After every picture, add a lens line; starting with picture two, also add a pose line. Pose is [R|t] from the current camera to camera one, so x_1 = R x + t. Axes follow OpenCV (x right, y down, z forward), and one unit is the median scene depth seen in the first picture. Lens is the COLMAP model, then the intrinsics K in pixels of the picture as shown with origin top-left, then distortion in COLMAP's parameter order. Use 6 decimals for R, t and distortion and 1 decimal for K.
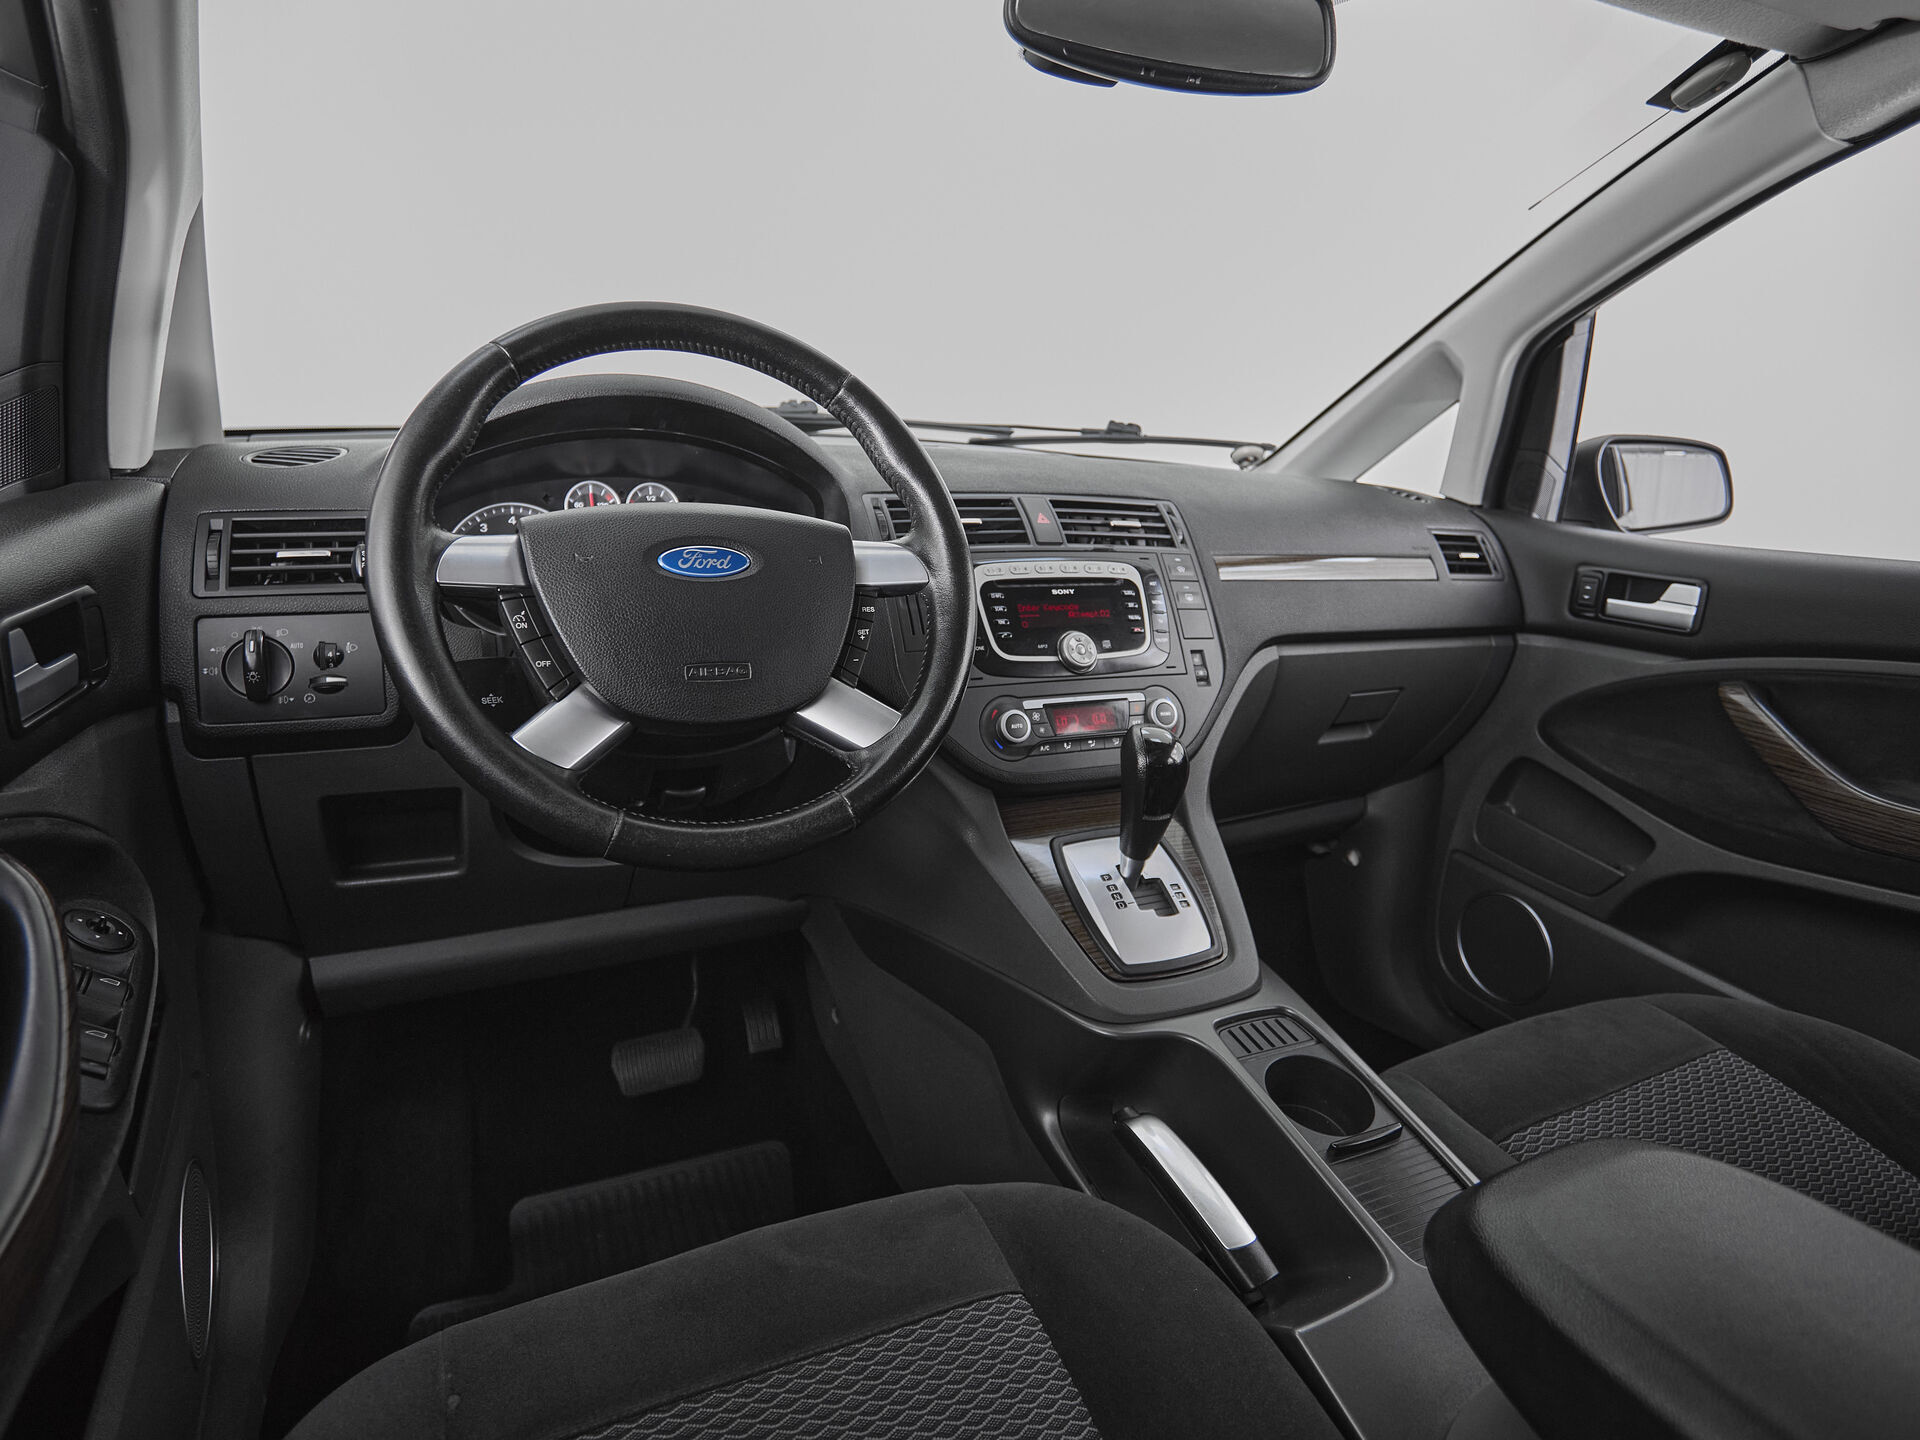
lens RADIAL K [[1092.8, 0, 965.7], [0, 1092.8, 688.5], [0, 0, 1]] dist [0.005403, -0.008686]
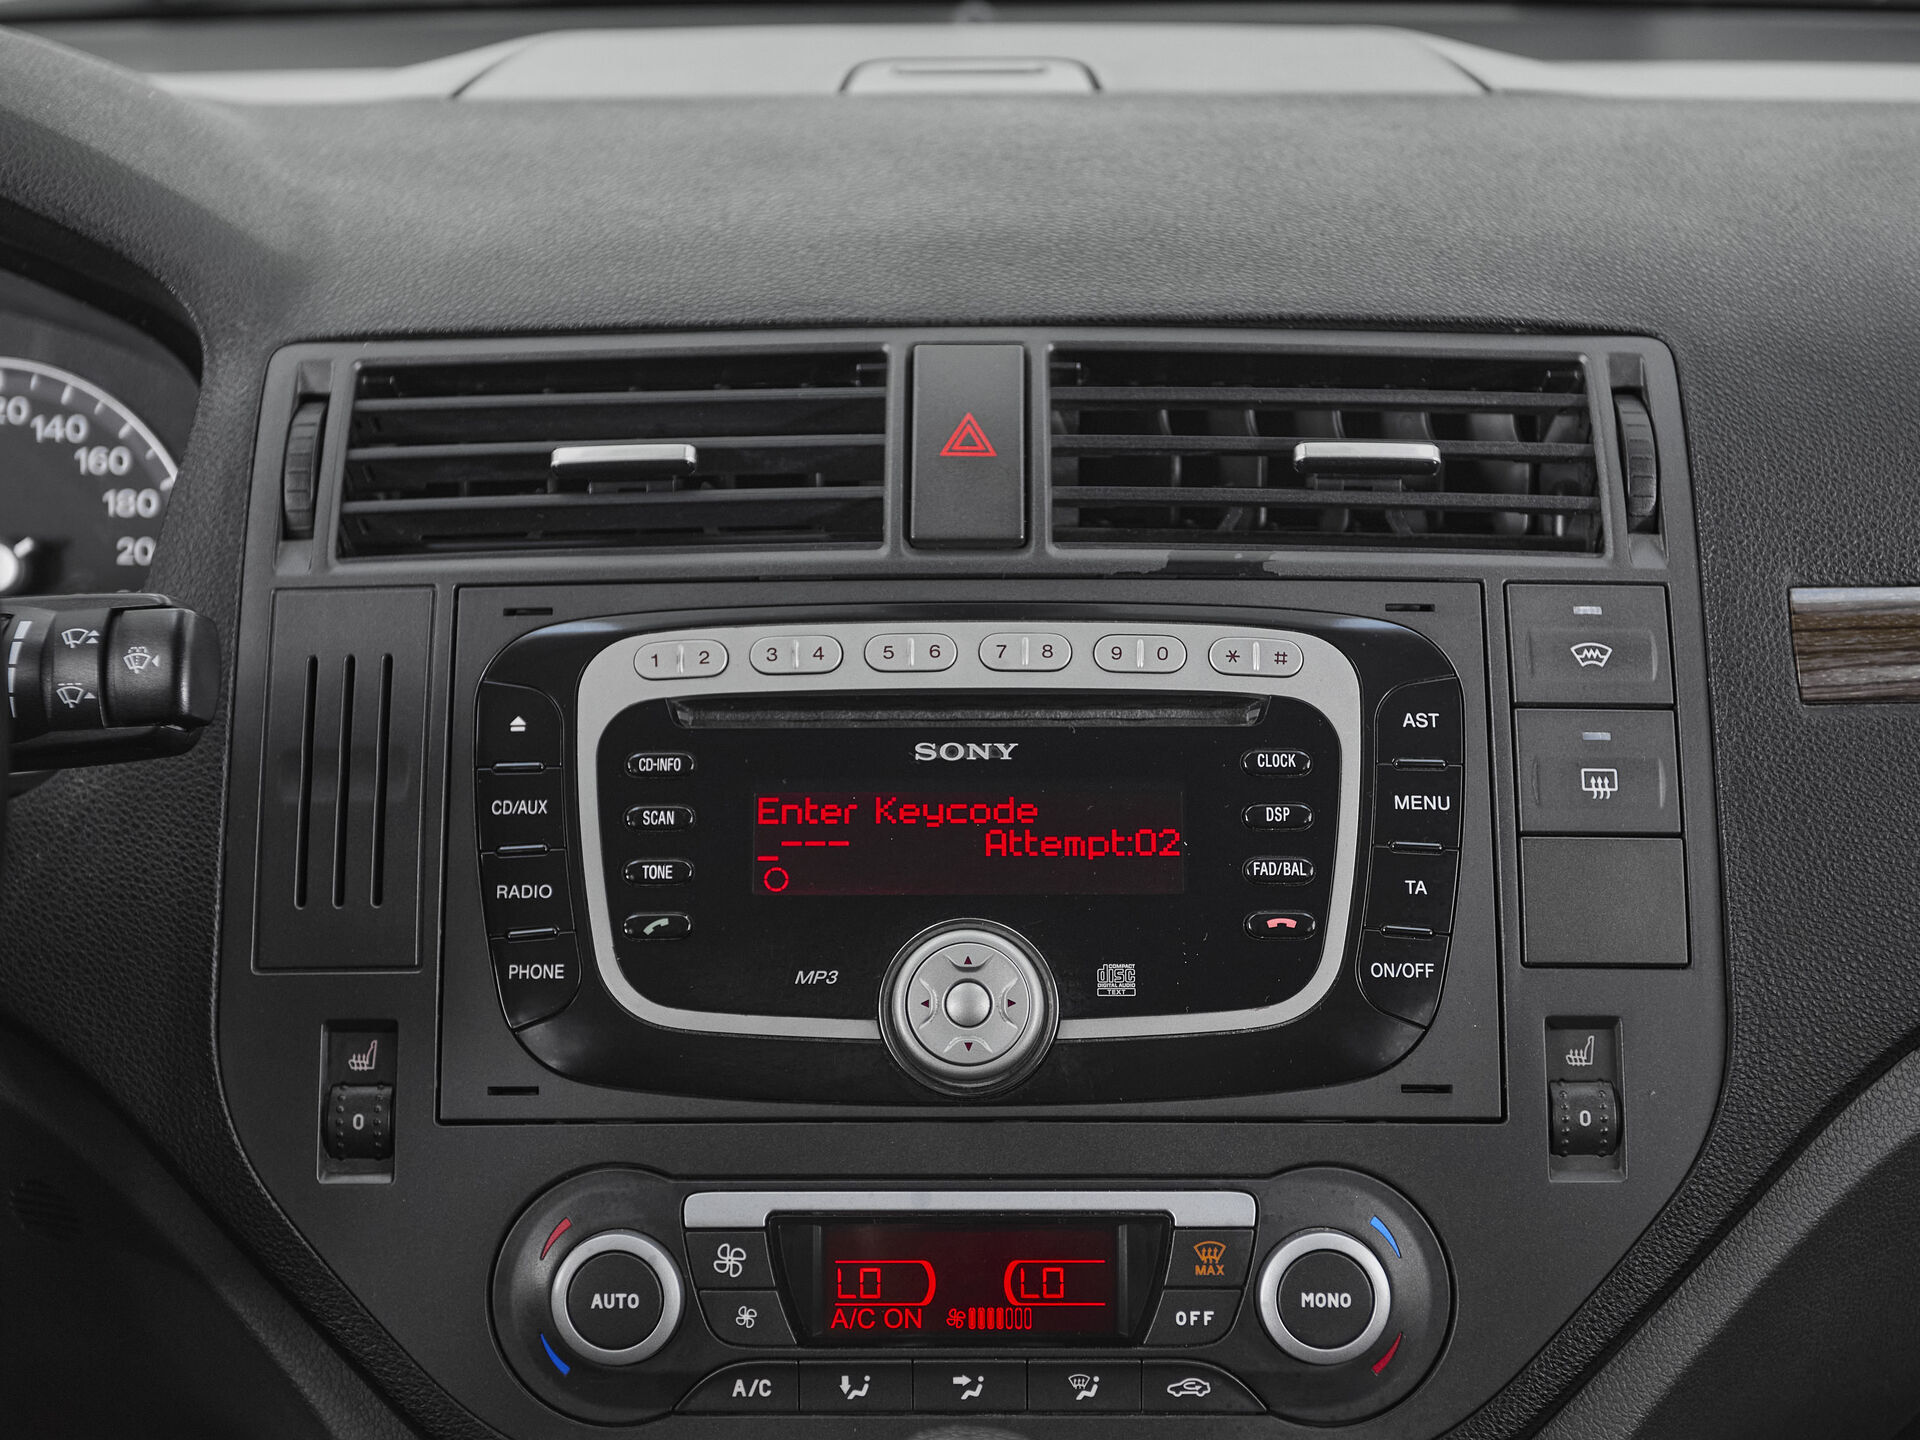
lens RADIAL K [[2768.8, 0, 963.9], [0, 2768.8, 776.3], [0, 0, 1]] dist [0.015440, 0.000000]
pose [[0.890779, 0.098373, -0.443662, 0.388787], [-0.051058, 0.991772, 0.117390, -0.164976], [0.451560, -0.081916, 0.888472, 0.459557]]
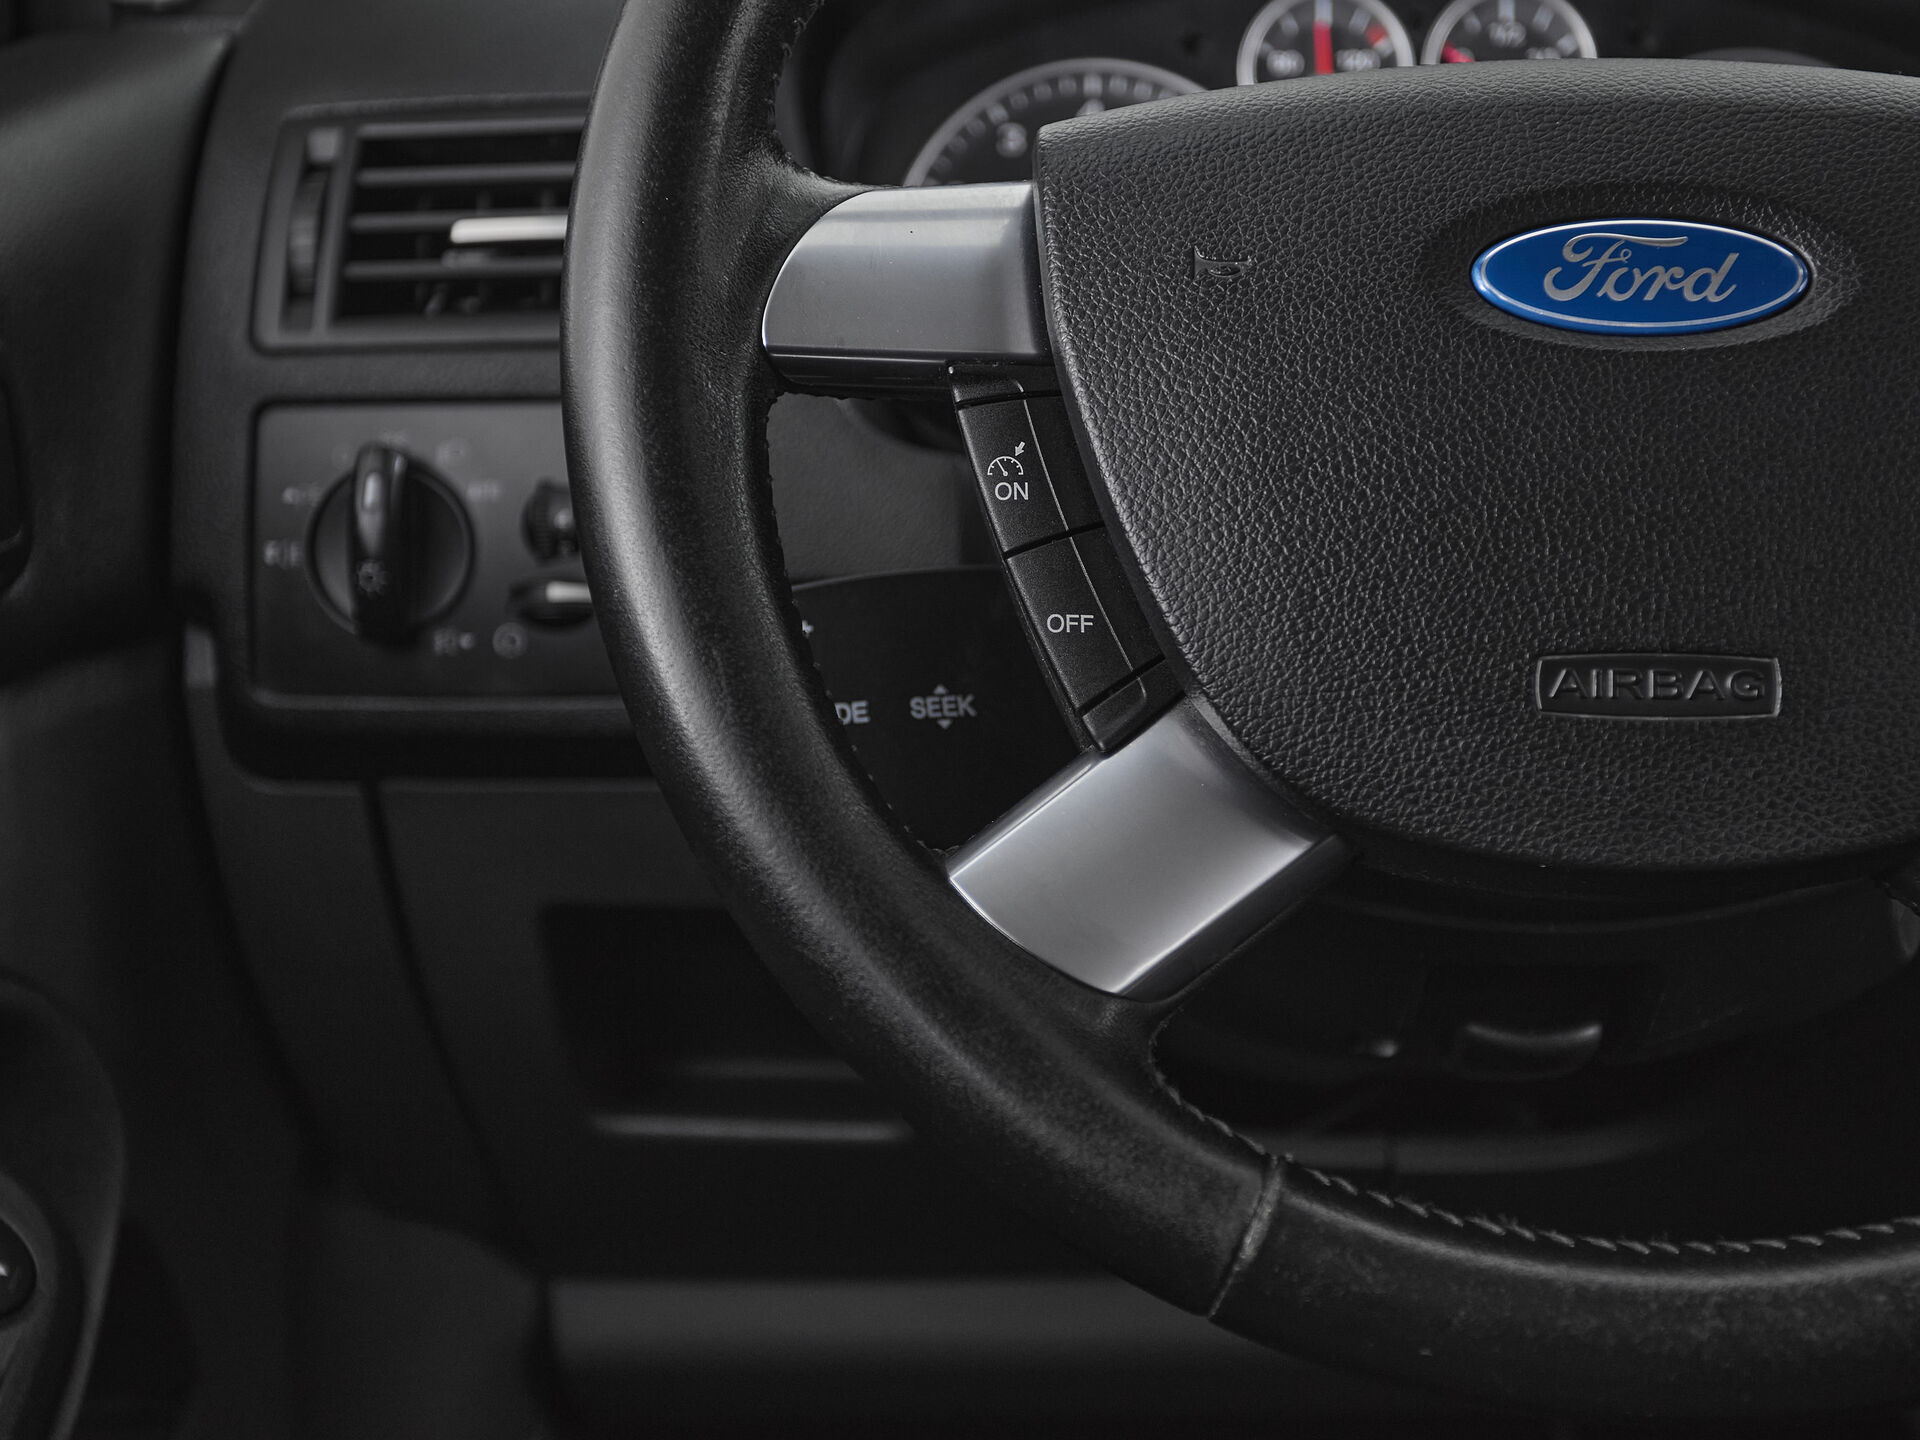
lens RADIAL K [[2768.8, 0, 956.0], [0, 2768.8, 710.5], [0, 0, 1]] dist [0.015440, 0.000000]
pose [[0.881914, 0.086593, -0.463388, -0.042834], [-0.053206, 0.994987, 0.084671, -0.042607], [0.468397, -0.050018, 0.882101, 0.221305]]
